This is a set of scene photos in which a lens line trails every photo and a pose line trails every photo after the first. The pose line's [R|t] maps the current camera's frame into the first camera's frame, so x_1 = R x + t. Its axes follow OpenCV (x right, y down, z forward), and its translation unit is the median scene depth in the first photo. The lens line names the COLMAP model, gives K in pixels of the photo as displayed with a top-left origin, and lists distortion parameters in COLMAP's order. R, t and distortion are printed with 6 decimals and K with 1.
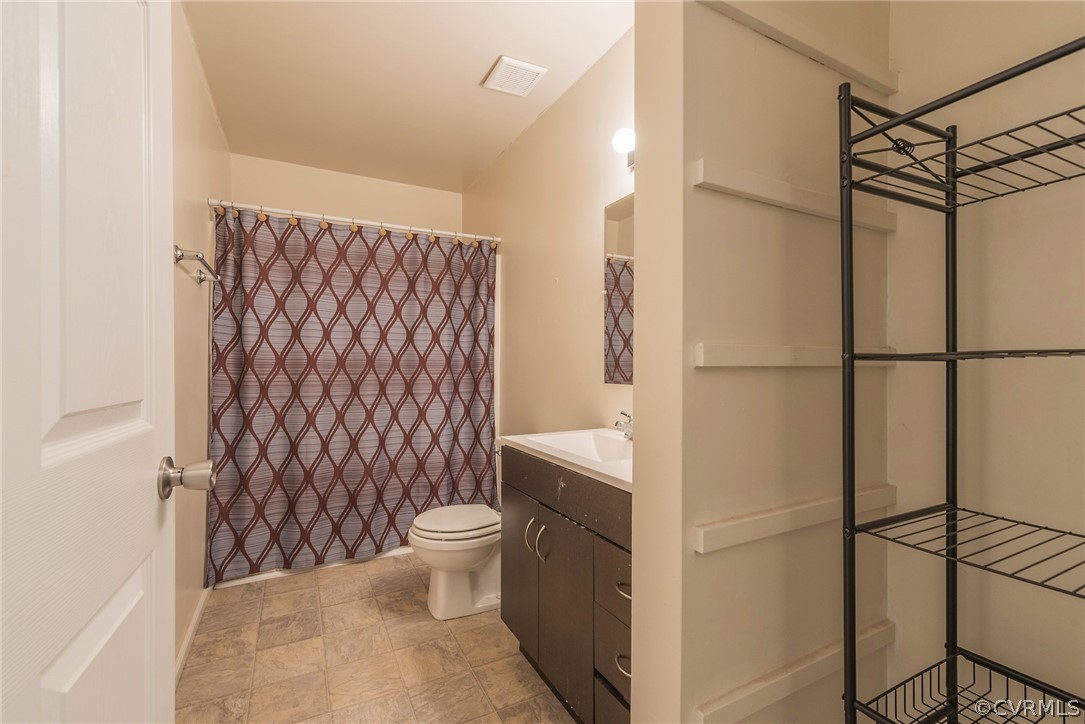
lens RADIAL K [[455.0, 0, 543.4], [0, 455.0, 363.5], [0, 0, 1]] dist [0.016370, -0.004605]
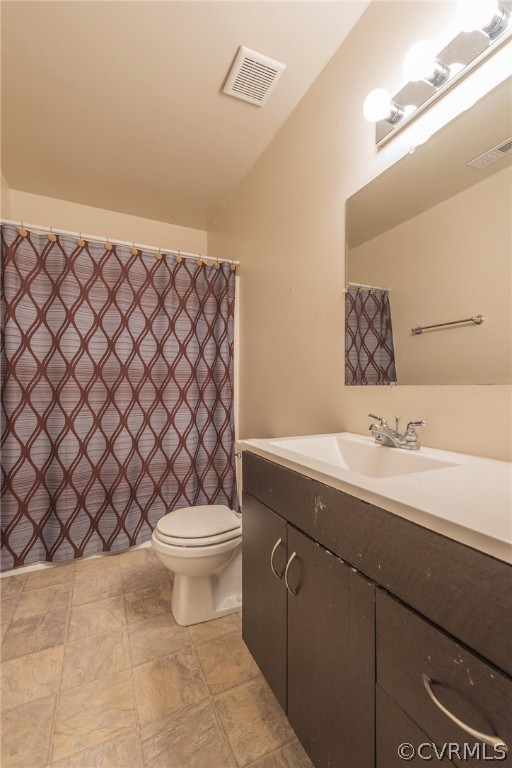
lens RADIAL K [[322.1, 0, 240.9], [0, 322.1, 342.9], [0, 0, 1]] dist [0.016370, -0.004605]
pose [[0.996391, -0.017152, -0.083134, -0.027067], [0.006256, 0.991548, -0.129592, 0.034736], [0.084654, 0.128604, 0.988076, 0.237866]]
